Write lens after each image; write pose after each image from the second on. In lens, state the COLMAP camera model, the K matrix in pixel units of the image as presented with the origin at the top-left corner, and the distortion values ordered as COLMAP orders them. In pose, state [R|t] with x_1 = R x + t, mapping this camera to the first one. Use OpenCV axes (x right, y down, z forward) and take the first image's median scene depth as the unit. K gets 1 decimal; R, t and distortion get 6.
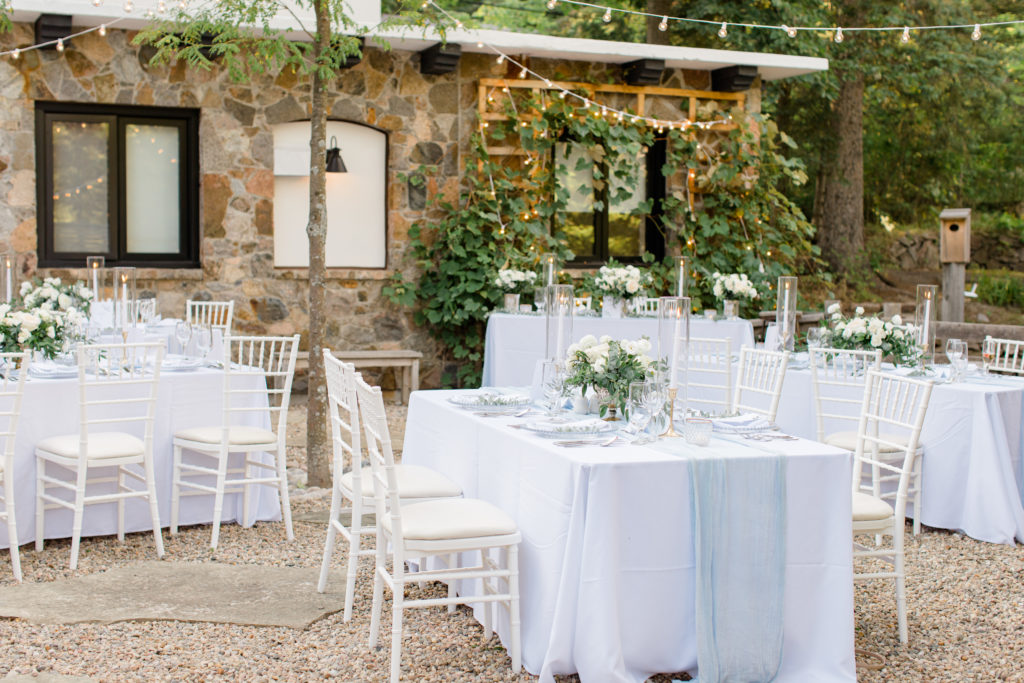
lens RADIAL K [[1488.0, 0, 502.3], [0, 1488.0, 337.6], [0, 0, 1]] dist [0.027529, 0.000000]
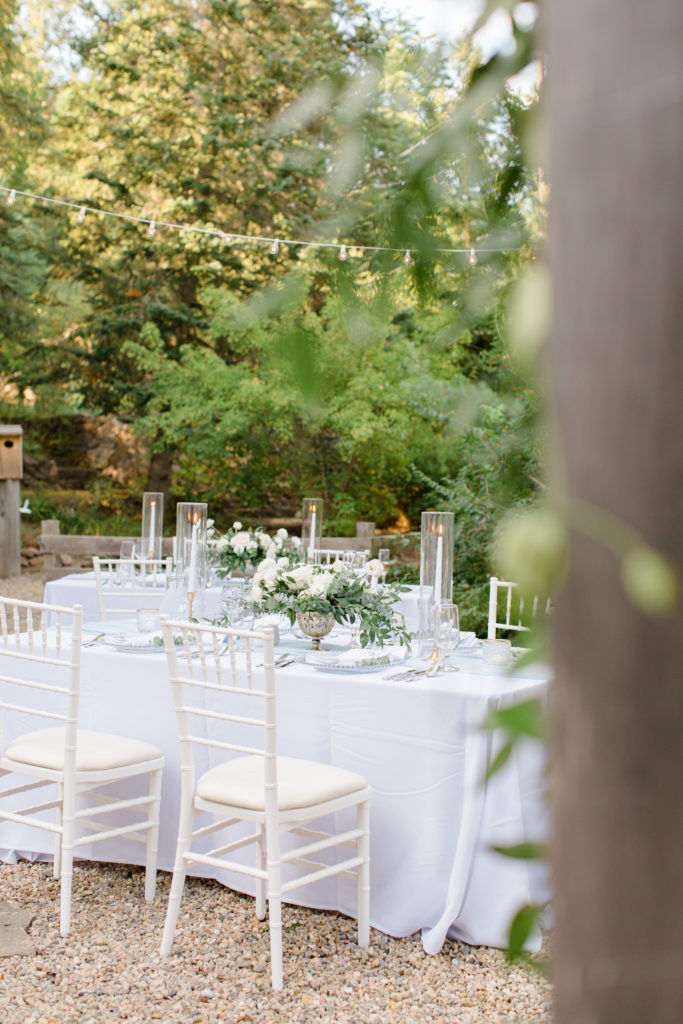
lens RADIAL K [[1488.0, 0, 334.1], [0, 1488.0, 502.7], [0, 0, 1]] dist [0.027529, 0.000000]
pose [[0.777370, -0.018290, 0.628777, -0.205515], [0.040708, 0.998945, -0.021270, -0.006129], [-0.627725, 0.042131, 0.777295, 0.119223]]
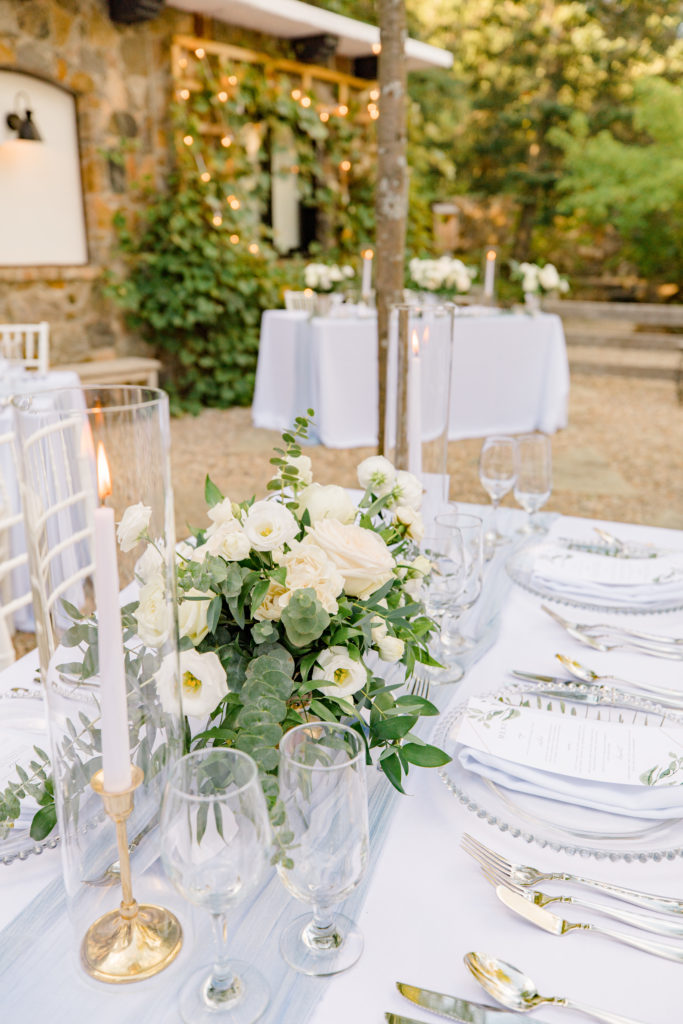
lens RADIAL K [[870.5, 0, 324.7], [0, 870.5, 514.0], [0, 0, 1]] dist [-0.007706, 0.016777]
pose [[0.886605, -0.144085, 0.439512, -0.201287], [0.032718, 0.967398, 0.251140, -0.028725], [-0.461368, -0.208282, 0.862414, 0.467839]]
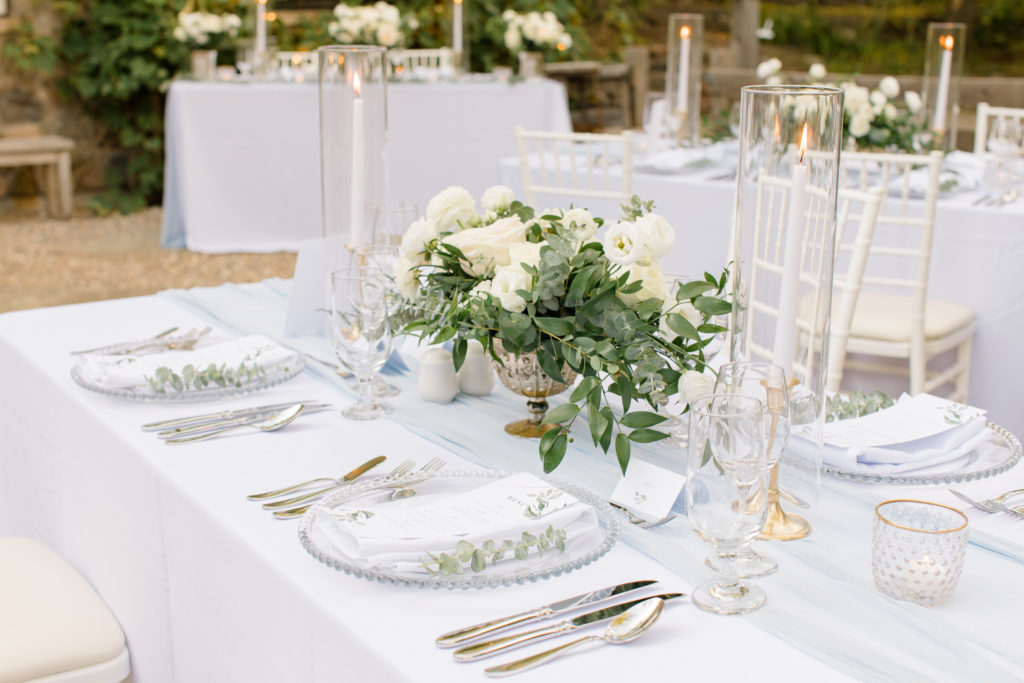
lens RADIAL K [[1488.0, 0, 508.9], [0, 1488.0, 334.5], [0, 0, 1]] dist [0.027529, 0.000000]
pose [[0.977370, -0.064287, 0.201533, -0.001910], [0.029879, 0.985106, 0.169333, -0.011971], [-0.209417, -0.159479, 0.964733, 0.276089]]
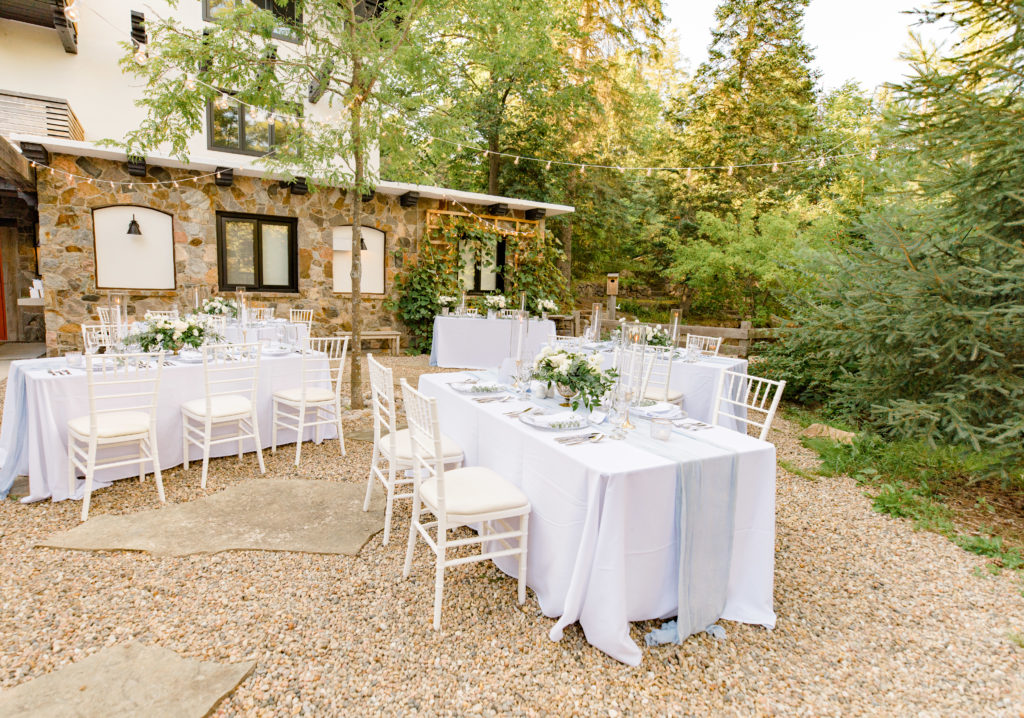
lens RADIAL K [[518.8, 0, 468.9], [0, 518.8, 349.6], [0, 0, 1]] dist [0.000337, -0.000825]
pose [[0.994558, 0.005920, 0.104014, -0.032536], [-0.012383, 0.998024, 0.061600, -0.012760], [-0.103444, -0.062553, 0.992666, 0.210899]]
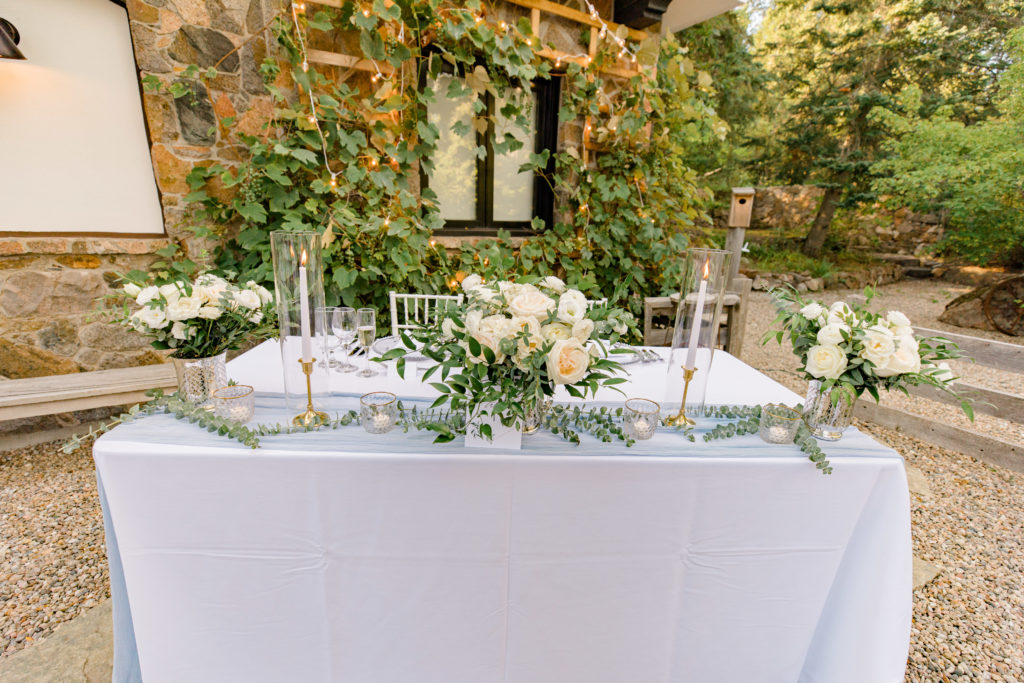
lens RADIAL K [[449.2, 0, 512.8], [0, 449.2, 342.1], [0, 0, 1]] dist [0.005151, 0.000322]
pose [[0.994035, -0.007822, 0.108777, 0.057096], [-0.016916, 0.974296, 0.224637, -0.048089], [-0.107738, -0.225137, 0.968352, 0.775796]]
